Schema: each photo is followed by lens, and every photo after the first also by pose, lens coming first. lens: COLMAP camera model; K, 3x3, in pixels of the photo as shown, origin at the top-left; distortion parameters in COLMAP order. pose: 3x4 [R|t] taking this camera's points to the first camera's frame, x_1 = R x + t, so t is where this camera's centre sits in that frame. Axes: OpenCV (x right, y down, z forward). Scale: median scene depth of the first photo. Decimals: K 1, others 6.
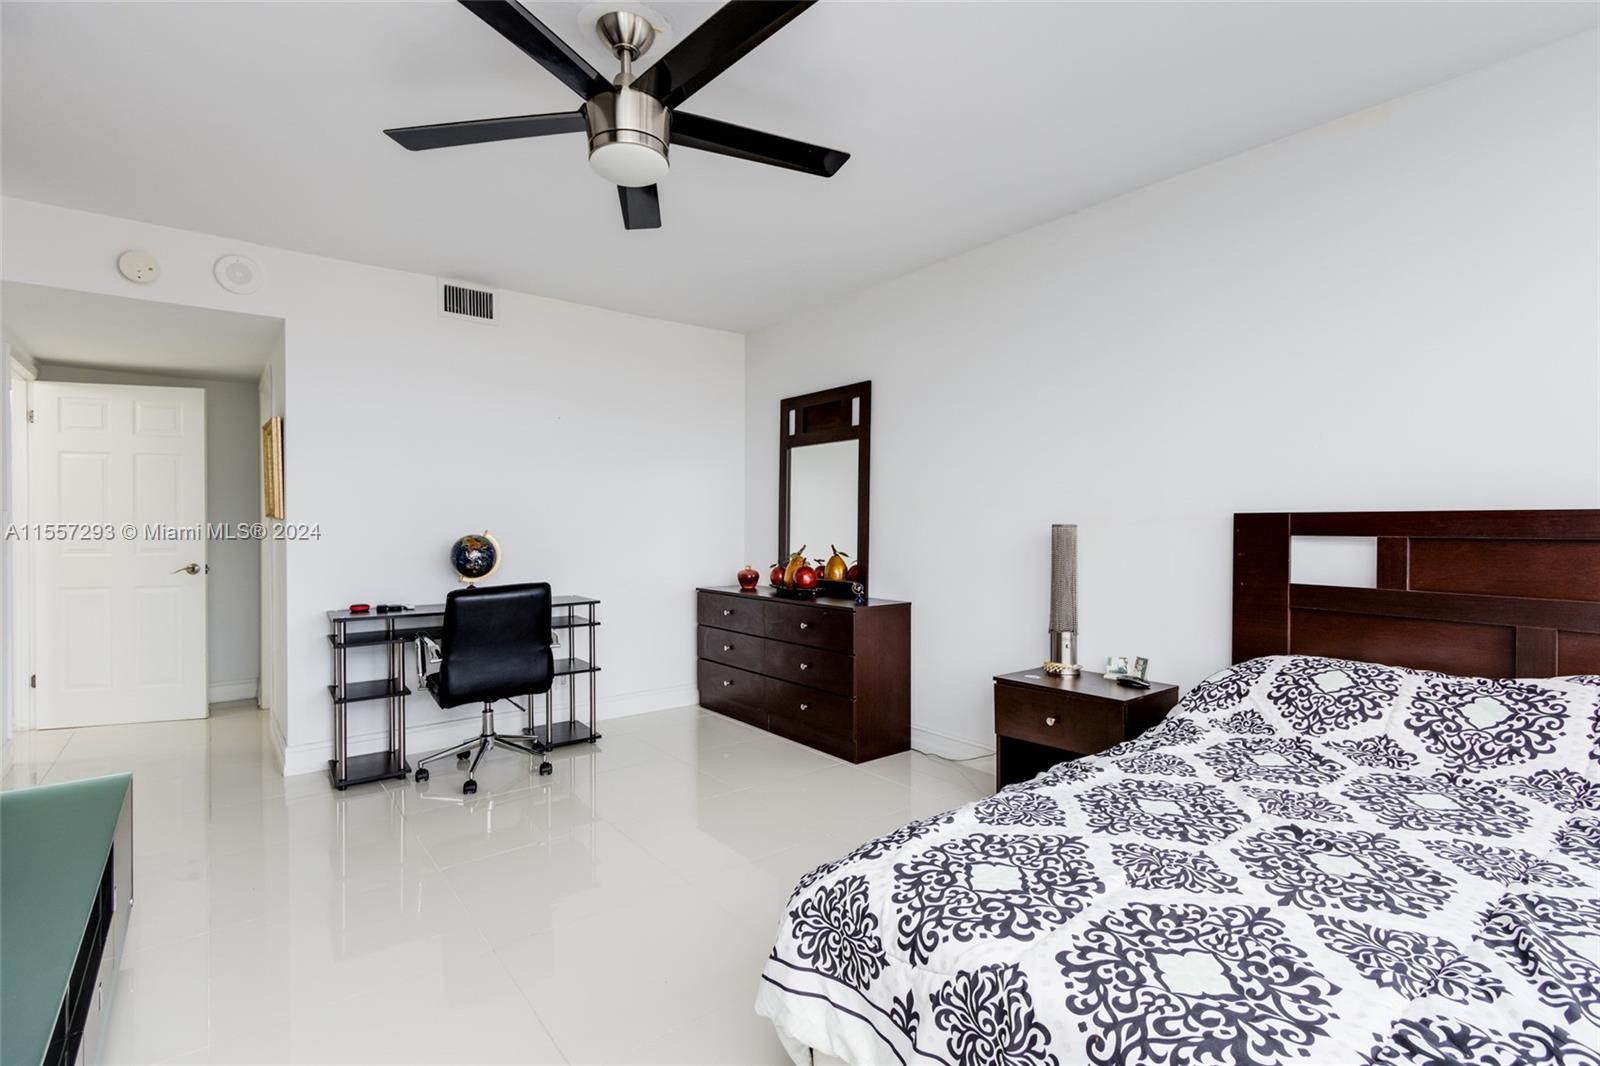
lens RADIAL K [[731.3, 0, 800.0], [0, 731.3, 527.7], [0, 0, 1]] dist [0.002945, 0.000008]
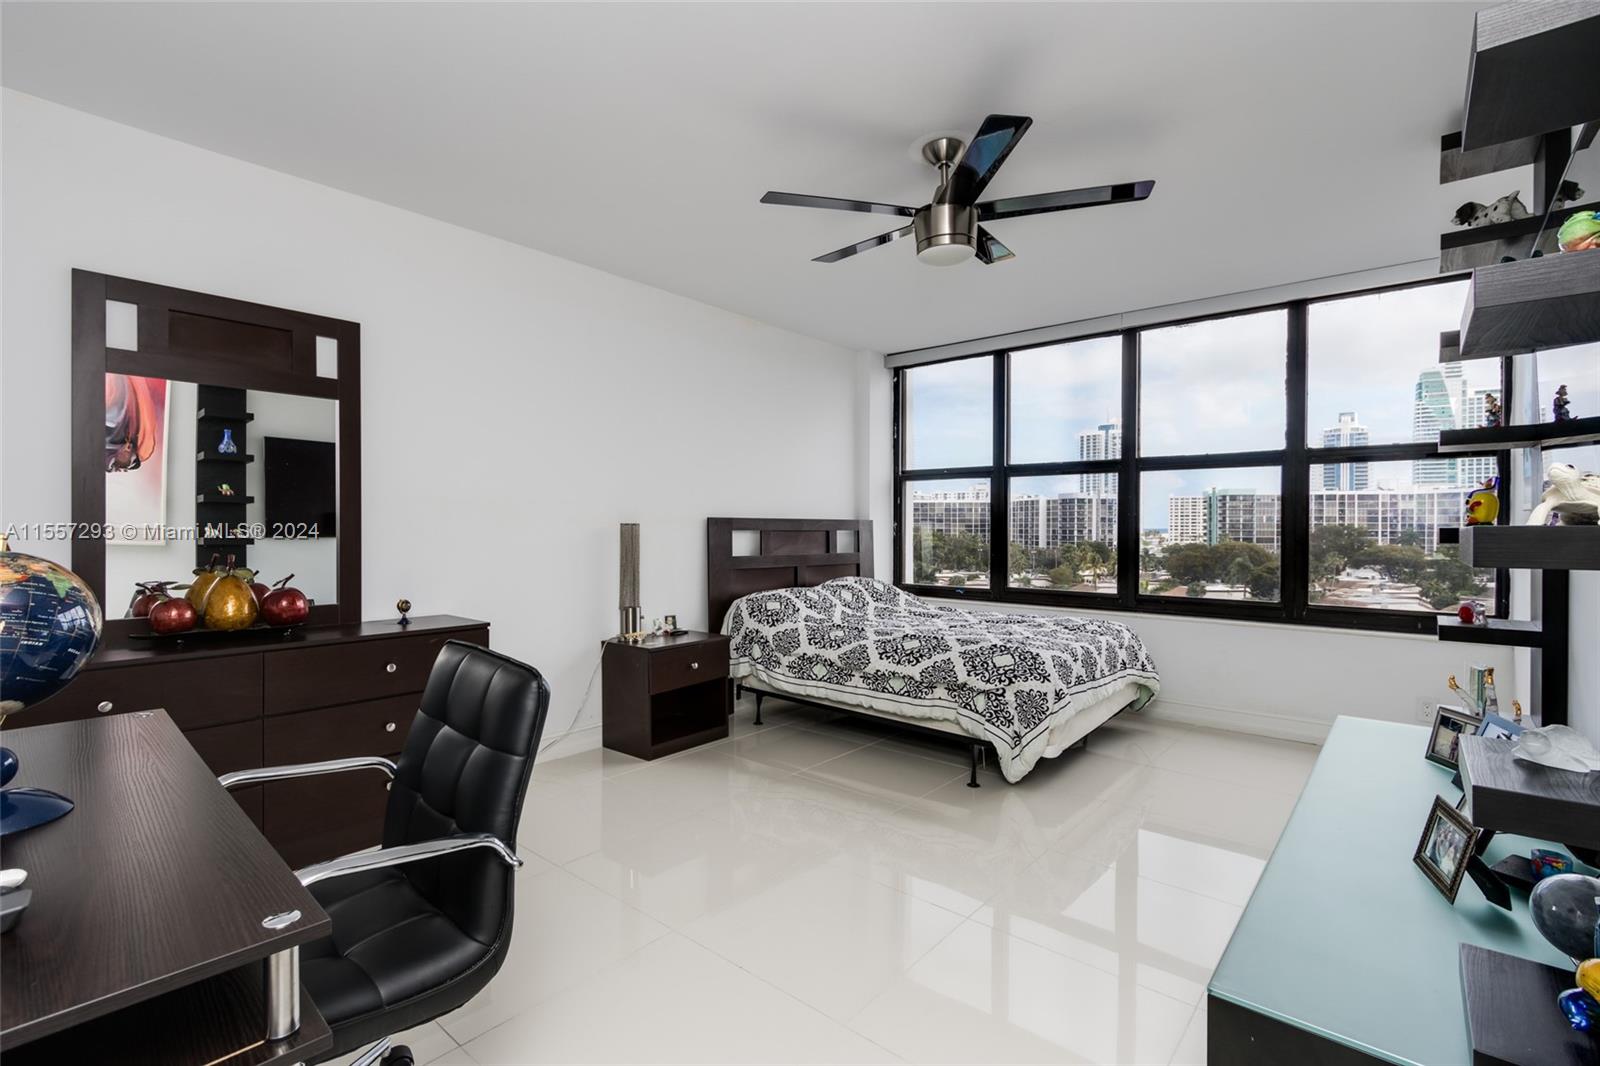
lens RADIAL K [[731.3, 0, 800.0], [0, 731.3, 527.7], [0, 0, 1]] dist [0.002945, 0.000008]
pose [[-0.187557, -0.003163, 0.982249, -0.968108], [0.001447, 0.999993, 0.003496, -0.001371], [-0.982253, 0.002077, -0.187551, 0.978165]]
